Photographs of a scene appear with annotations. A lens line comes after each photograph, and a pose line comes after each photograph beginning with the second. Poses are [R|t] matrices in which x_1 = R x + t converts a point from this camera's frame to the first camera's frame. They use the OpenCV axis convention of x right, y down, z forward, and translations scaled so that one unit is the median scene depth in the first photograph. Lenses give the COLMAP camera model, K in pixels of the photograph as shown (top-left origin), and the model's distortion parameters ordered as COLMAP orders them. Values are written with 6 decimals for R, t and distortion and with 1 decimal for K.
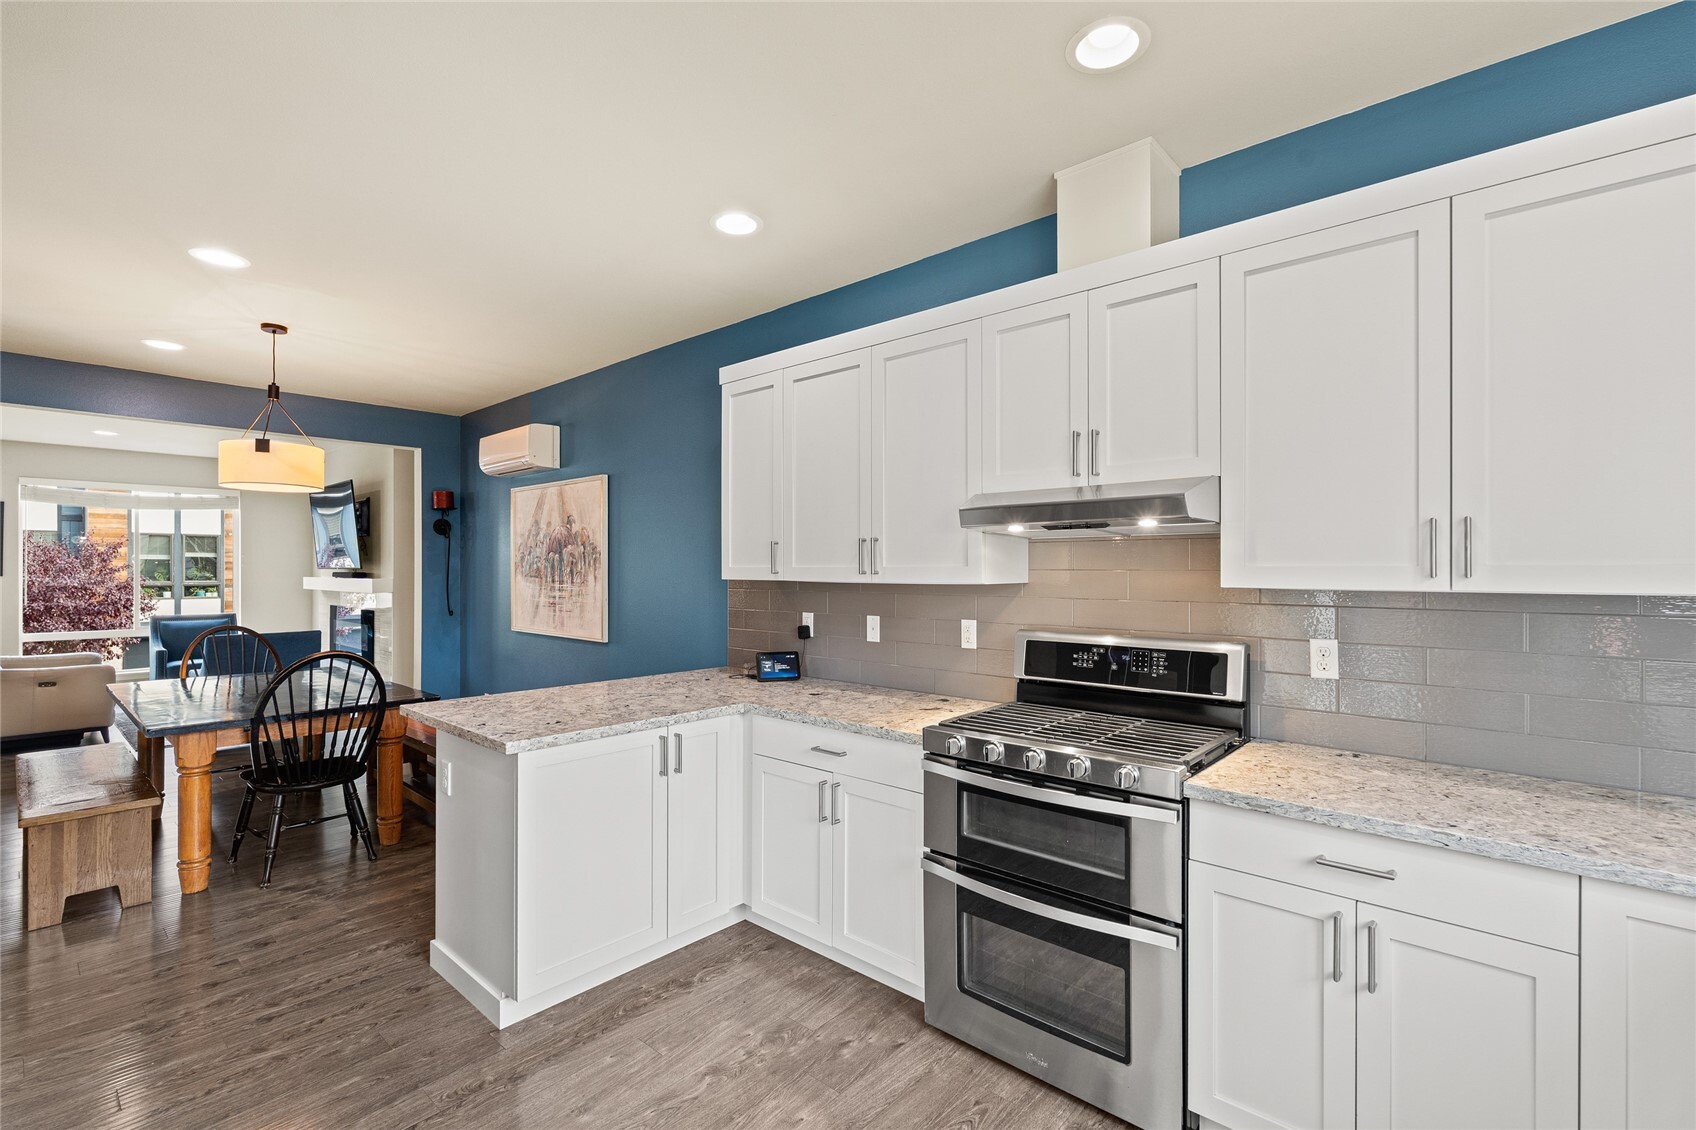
lens RADIAL K [[753.2, 0, 848.0], [0, 753.2, 565.0], [0, 0, 1]] dist [0.001055, 0.000275]
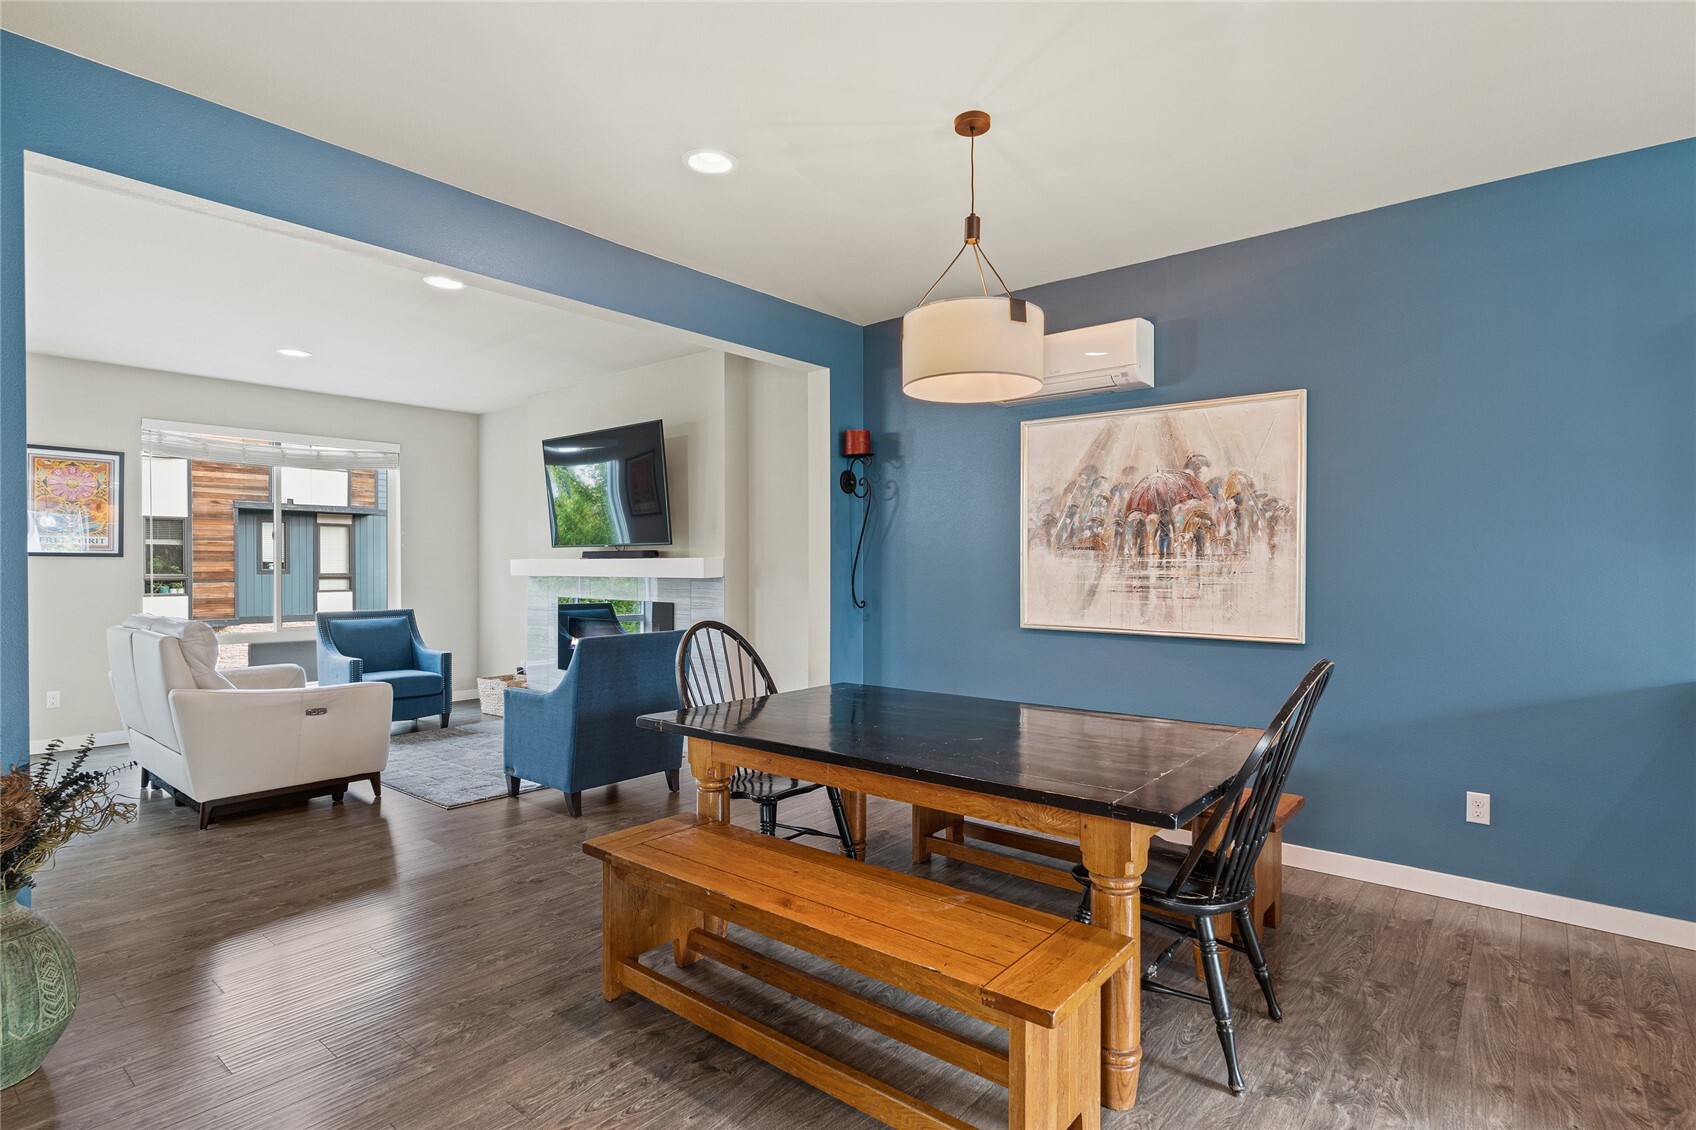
lens RADIAL K [[848.1, 0, 848.0], [0, 848.1, 565.0], [0, 0, 1]] dist [-0.003360, -0.000651]
pose [[0.999065, -0.002187, 0.043171, -0.570383], [0.001875, 0.999972, 0.007271, 0.020839], [-0.043185, -0.007183, 0.999041, 0.209478]]
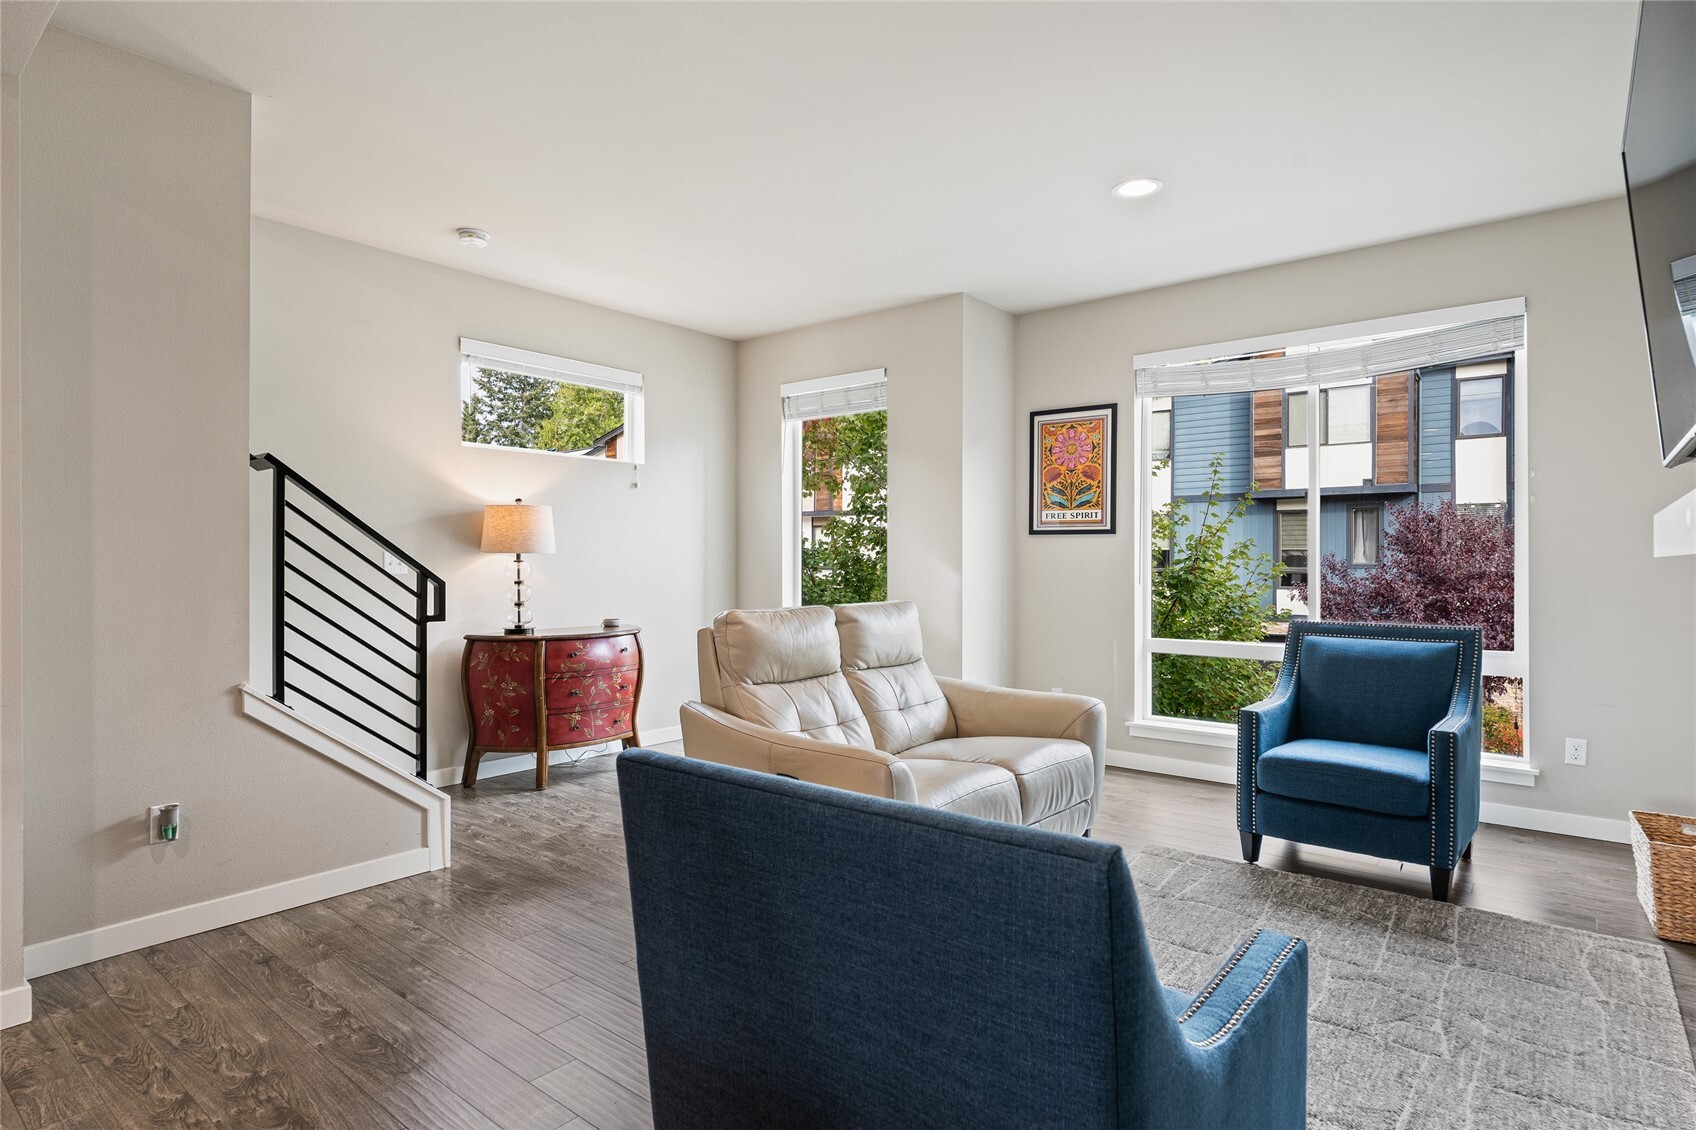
lens RADIAL K [[887.2, 0, 848.0], [0, 887.2, 565.0], [0, 0, 1]] dist [0.001060, 0.000114]
pose [[0.043237, 0.002871, -0.999061, -0.555758], [0.002292, 0.999993, 0.002973, 0.042336], [0.999062, -0.002419, 0.043230, 0.927107]]
